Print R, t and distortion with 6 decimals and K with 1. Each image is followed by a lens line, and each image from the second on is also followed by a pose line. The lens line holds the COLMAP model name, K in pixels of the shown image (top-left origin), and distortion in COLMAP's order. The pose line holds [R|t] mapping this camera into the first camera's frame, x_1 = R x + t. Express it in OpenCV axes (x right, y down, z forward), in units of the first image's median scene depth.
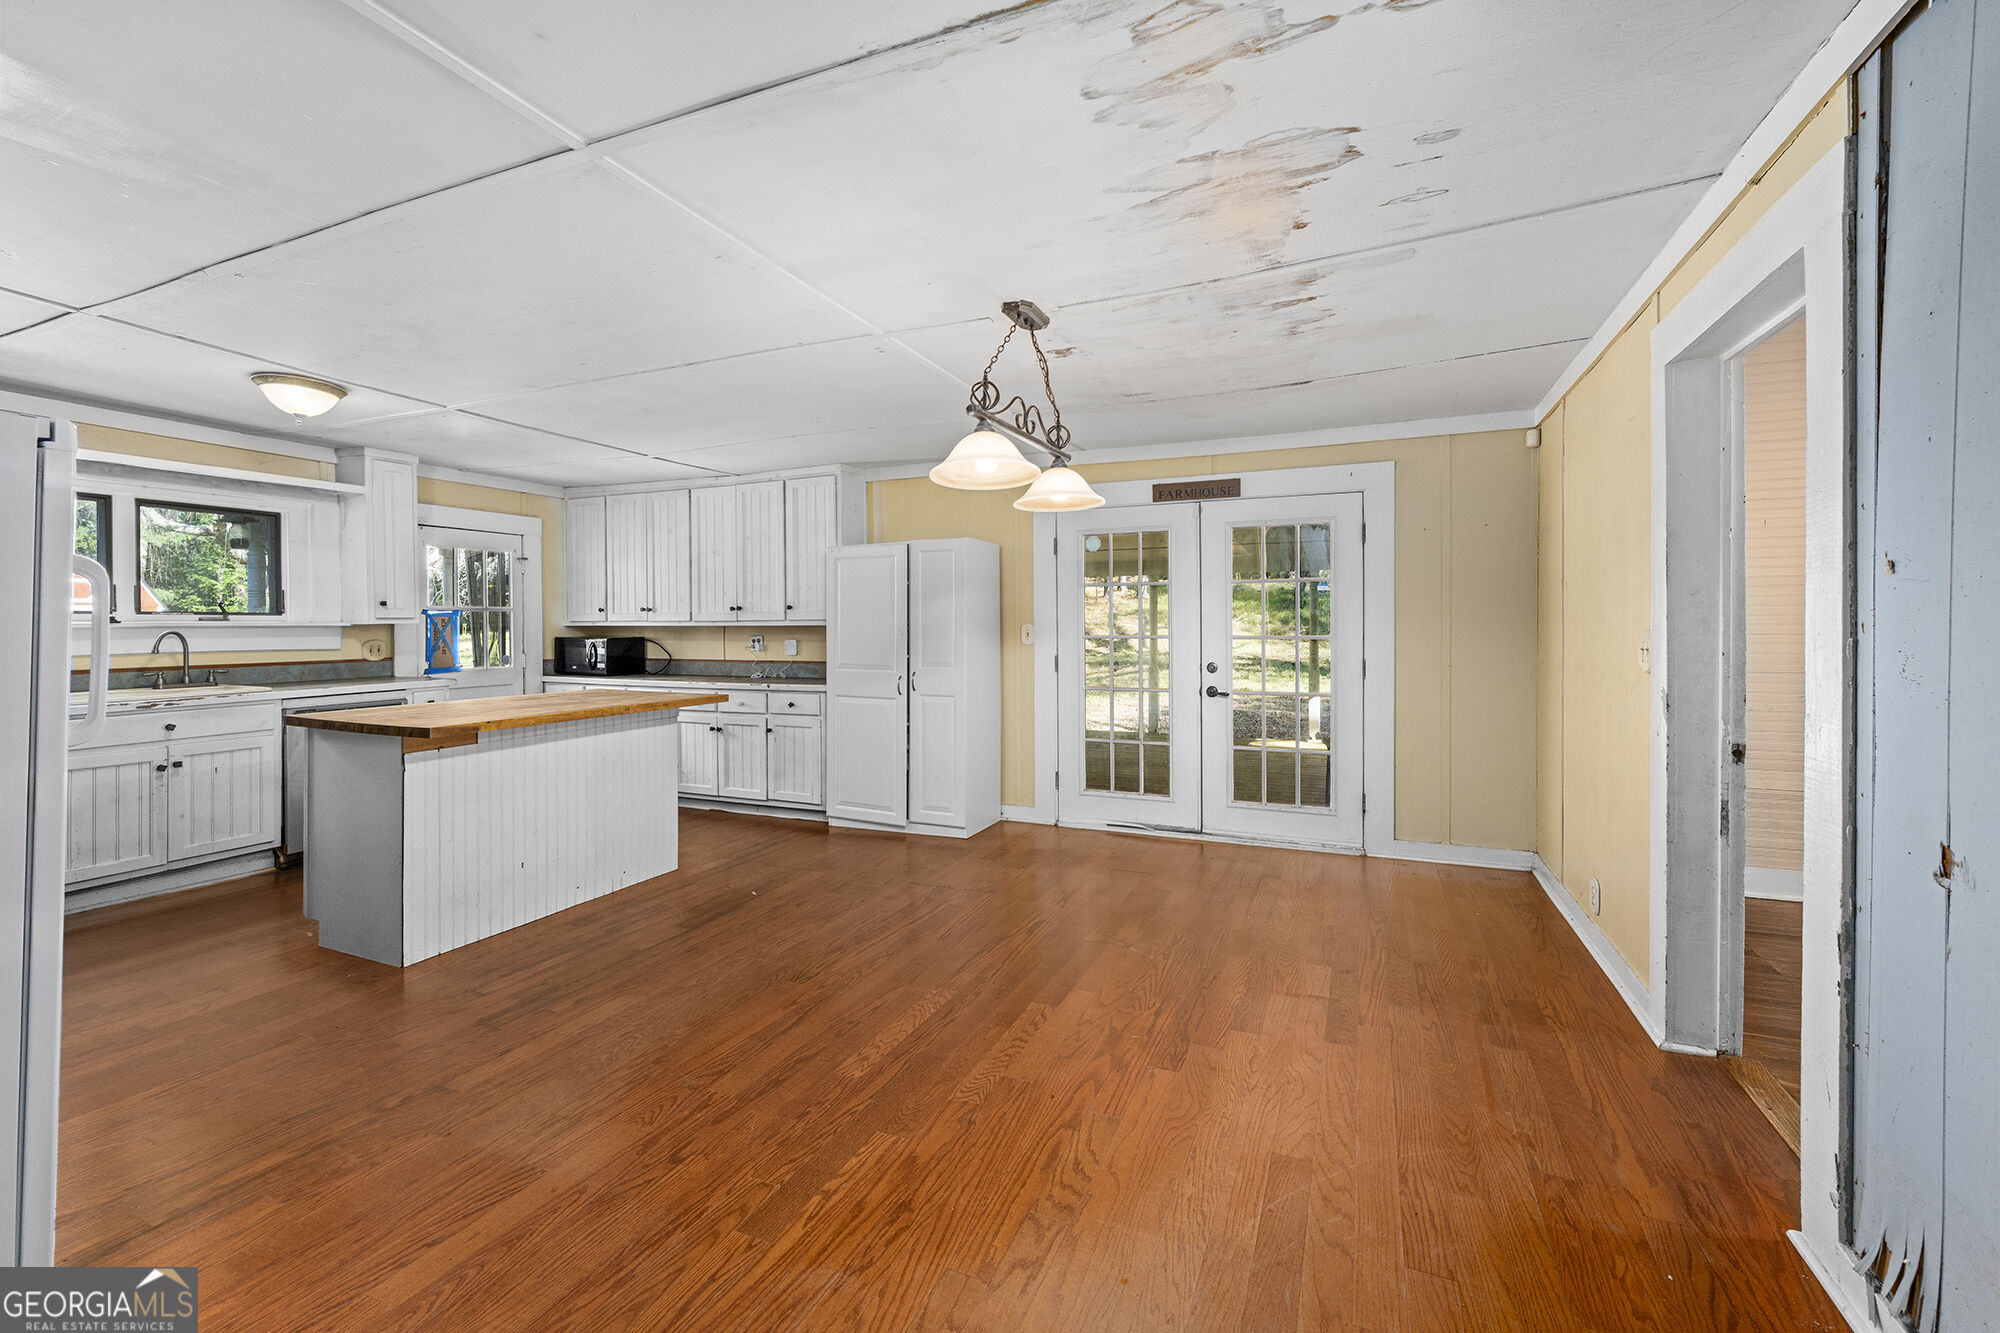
lens RADIAL K [[814.3, 0, 1011.6], [0, 814.3, 626.4], [0, 0, 1]] dist [-0.000032, -0.000811]
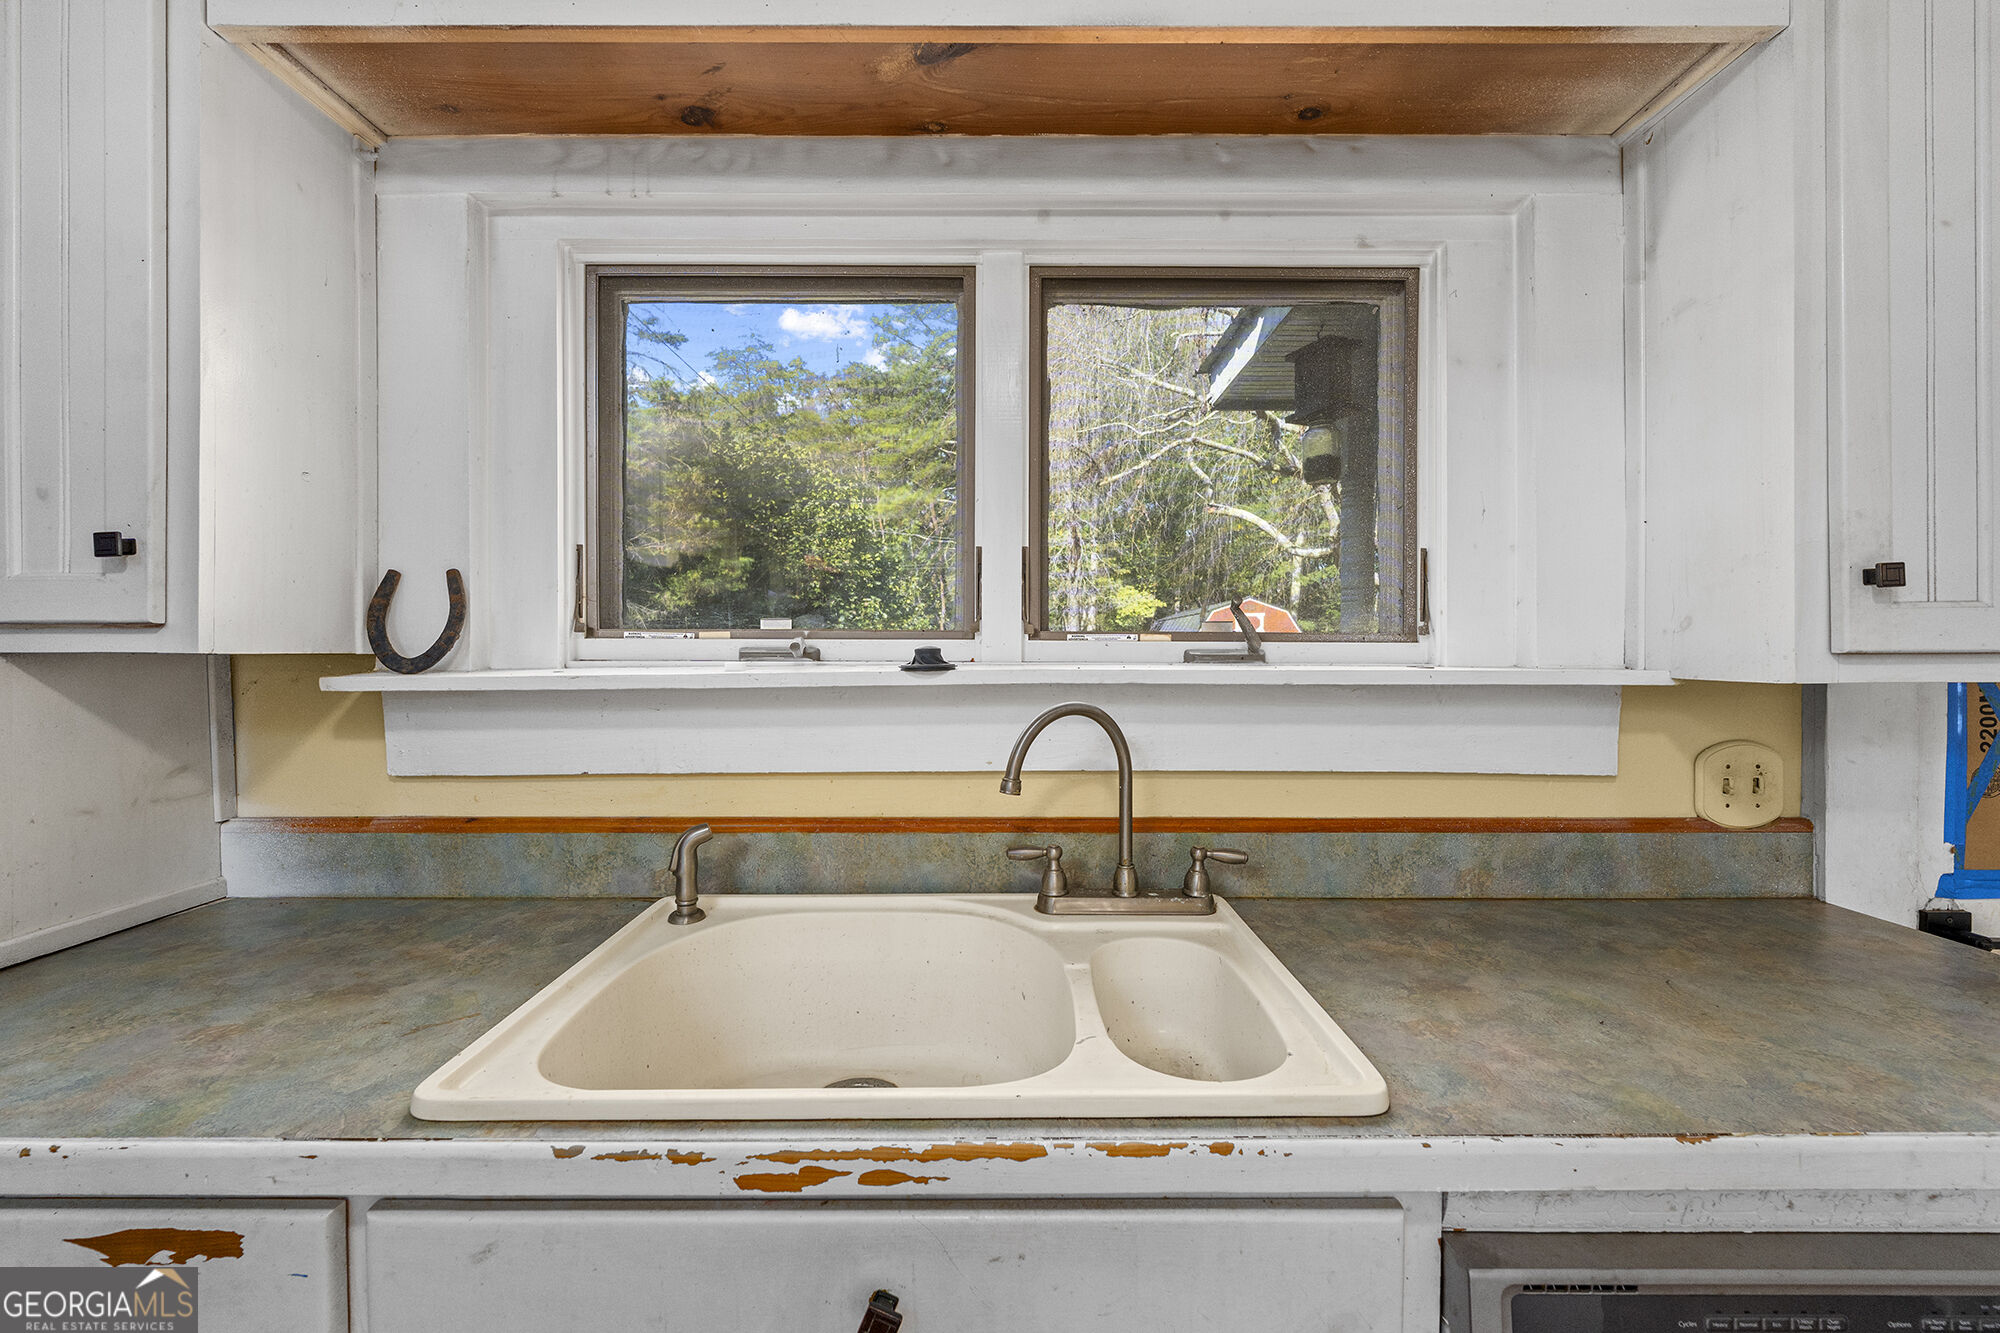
lens RADIAL K [[814.3, 0, 989.5], [0, 814.3, 661.5], [0, 0, 1]] dist [-0.000032, -0.000811]
pose [[0.375980, 0.017448, -0.926464, -0.649407], [-0.008943, 0.999844, 0.015201, -0.008843], [0.926585, 0.002571, 0.376077, 0.710489]]
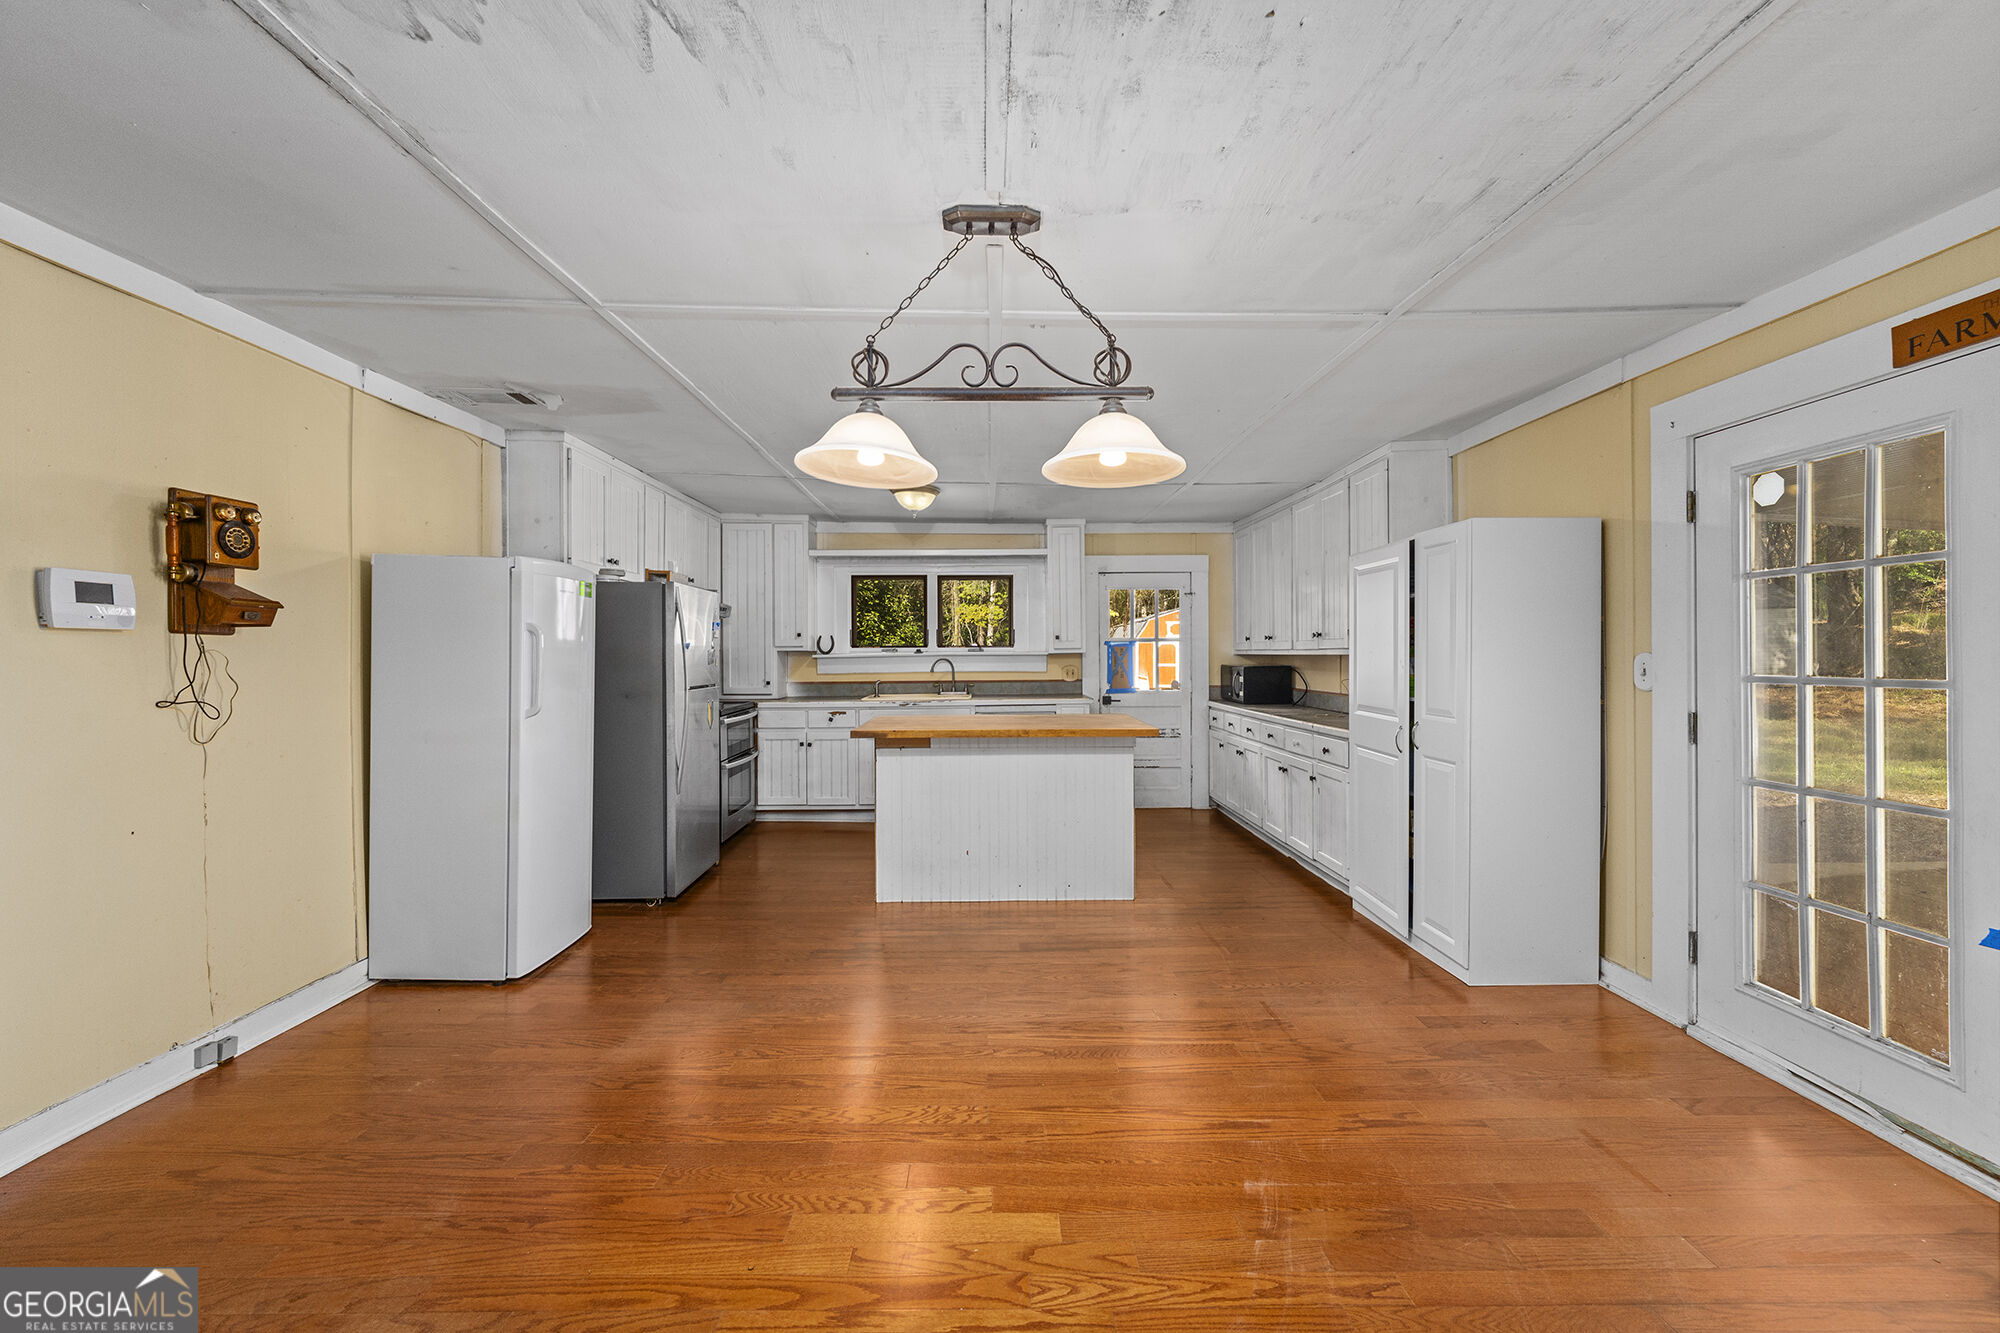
lens RADIAL K [[814.3, 0, 1011.0], [0, 814.3, 656.7], [0, 0, 1]] dist [-0.000032, -0.000811]
pose [[0.413259, 0.003335, -0.910607, 0.360380], [-0.000107, 0.999993, 0.003614, -0.001737], [0.910614, -0.001396, 0.413257, 0.383122]]
